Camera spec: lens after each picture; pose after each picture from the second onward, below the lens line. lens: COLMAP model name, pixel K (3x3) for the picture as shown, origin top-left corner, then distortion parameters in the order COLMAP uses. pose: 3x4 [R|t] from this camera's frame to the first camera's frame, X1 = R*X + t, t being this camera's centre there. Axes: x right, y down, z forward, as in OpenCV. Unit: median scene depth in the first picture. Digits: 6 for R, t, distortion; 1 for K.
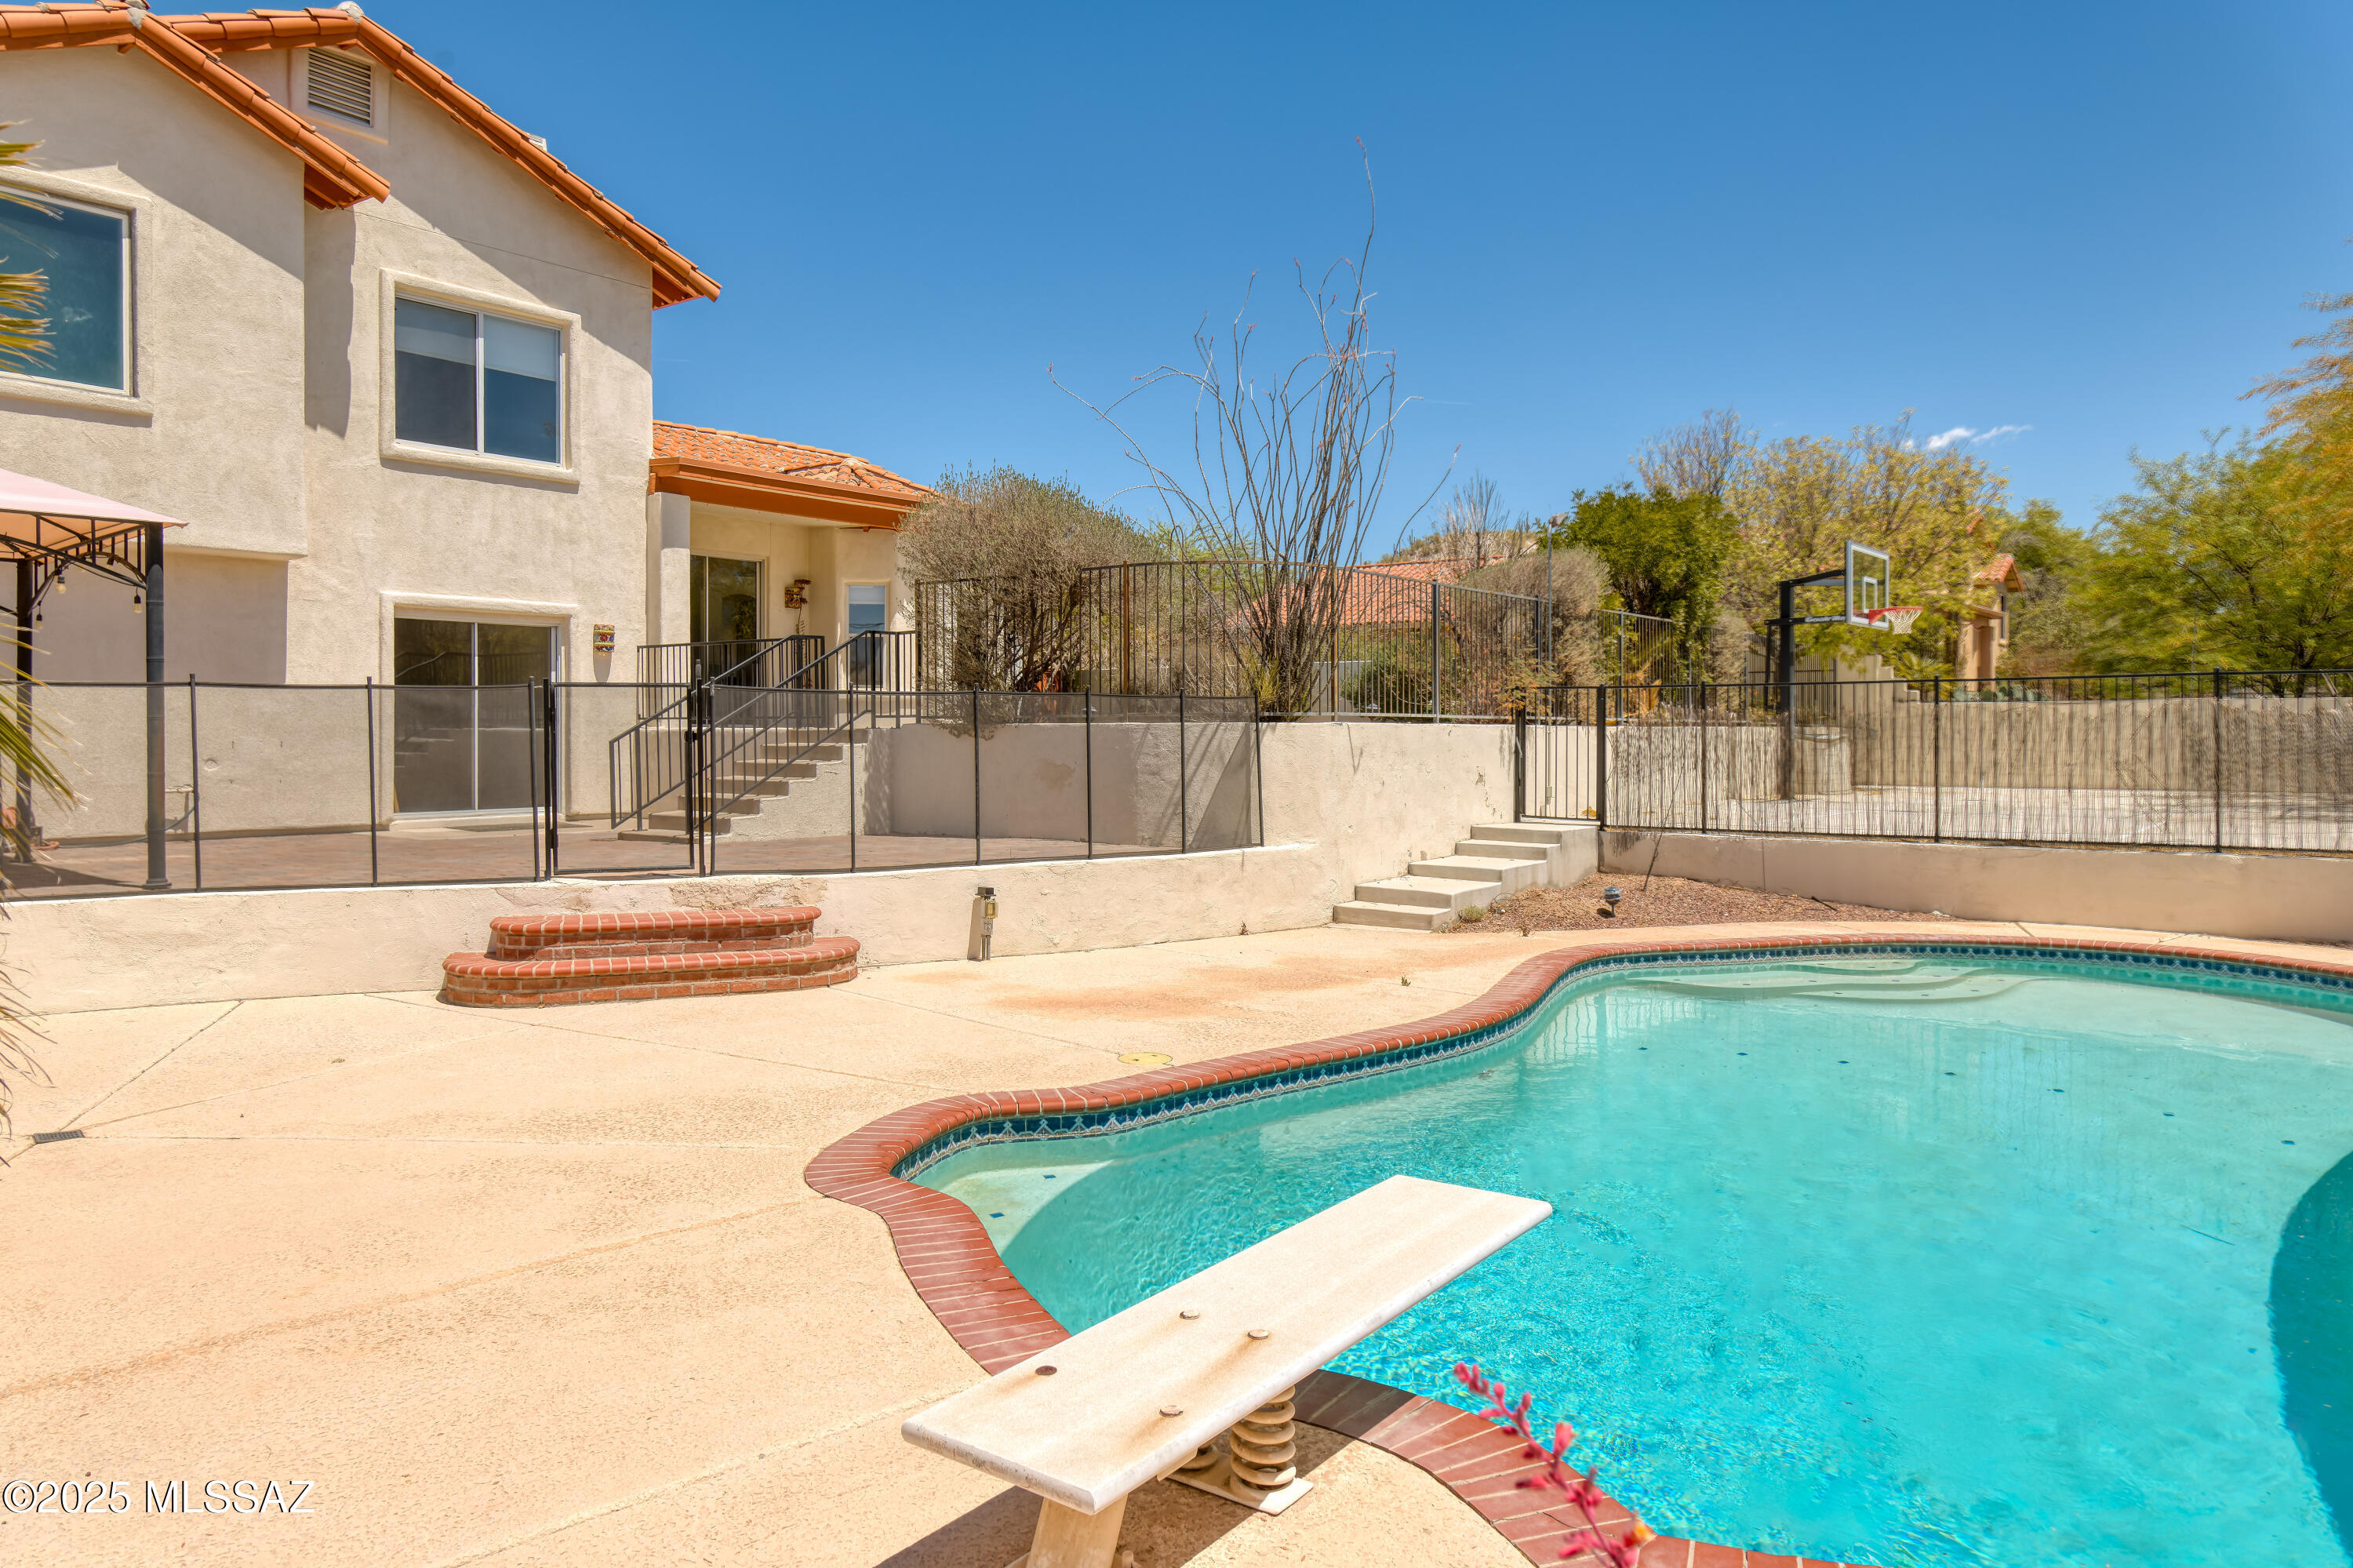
lens RADIAL K [[1617.1, 0, 1176.5], [0, 1617.1, 784.0], [0, 0, 1]] dist [0.005147, 0.002227]
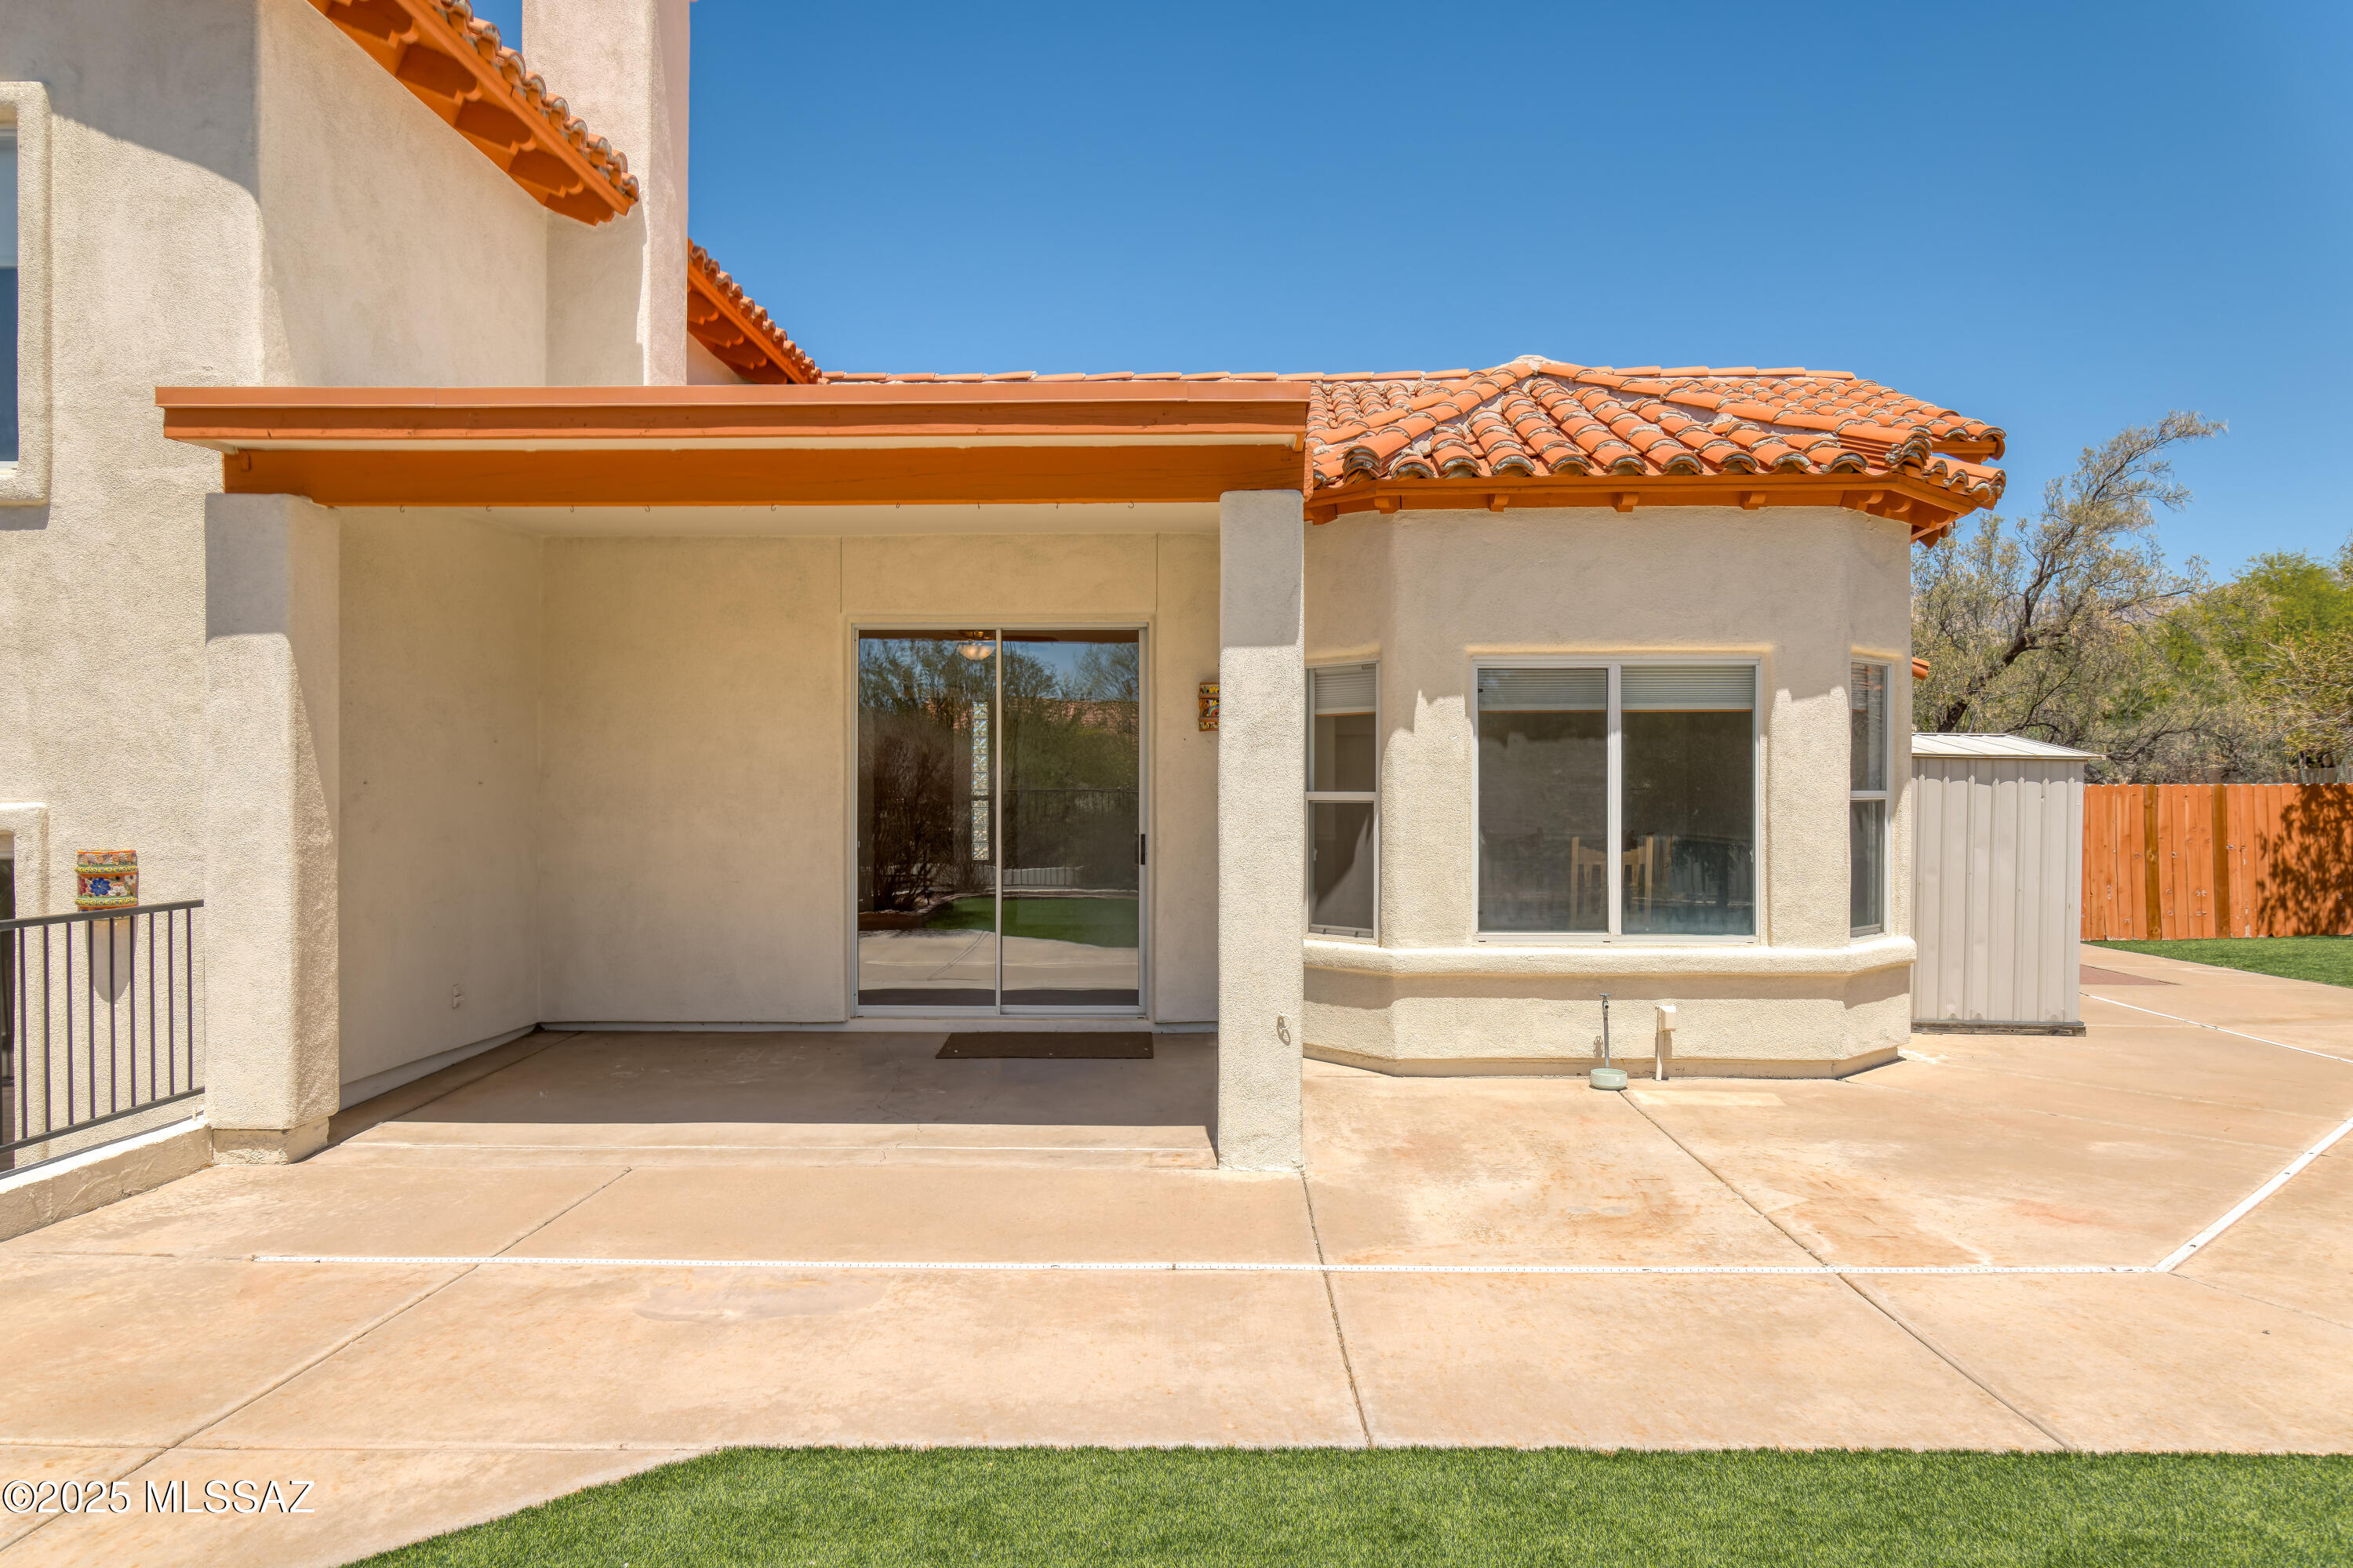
lens RADIAL K [[1617.1, 0, 1176.5], [0, 1617.1, 784.0], [0, 0, 1]] dist [0.005147, 0.002227]
pose [[0.565937, -0.003950, -0.824439, 0.120994], [-0.026706, 0.999376, -0.023121, -0.114930], [0.824016, 0.035102, 0.565479, 1.013386]]
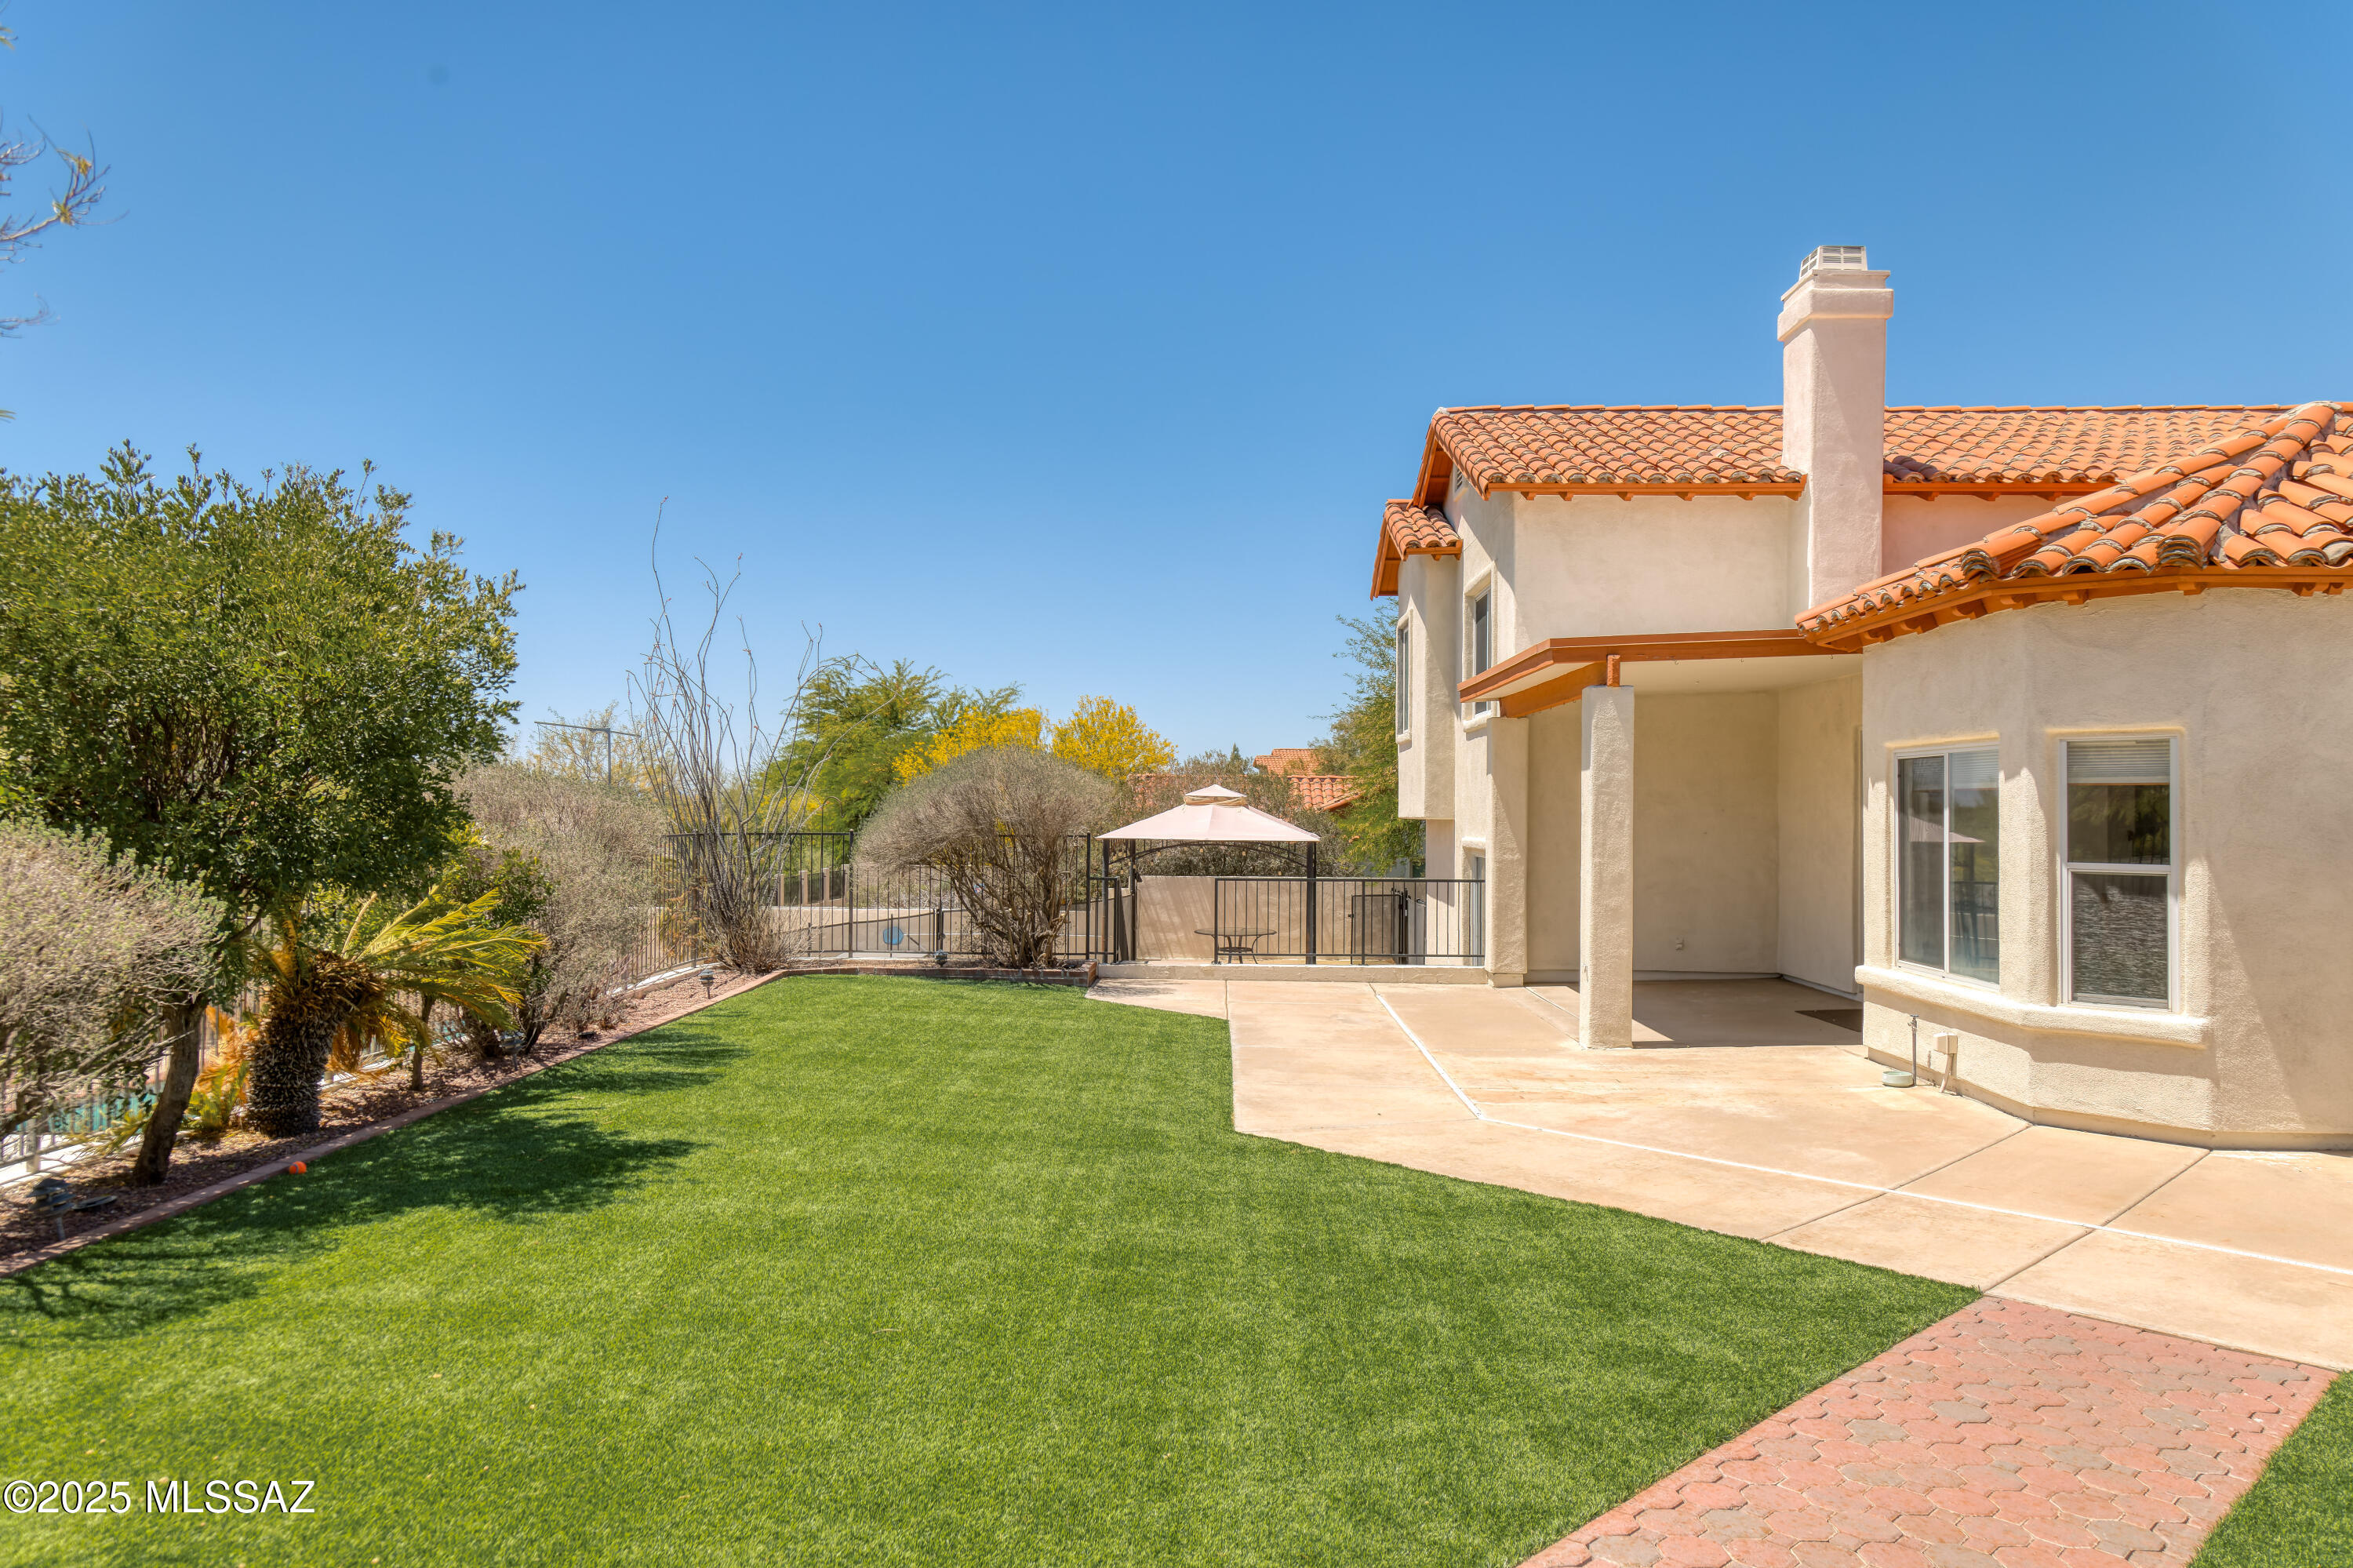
lens RADIAL K [[1617.1, 0, 1176.5], [0, 1617.1, 784.0], [0, 0, 1]] dist [0.005147, 0.002227]
pose [[-0.833416, -0.015466, -0.552429, 0.374853], [-0.026885, 0.999559, 0.012577, -0.155717], [0.551991, 0.025334, -0.833465, 1.771274]]
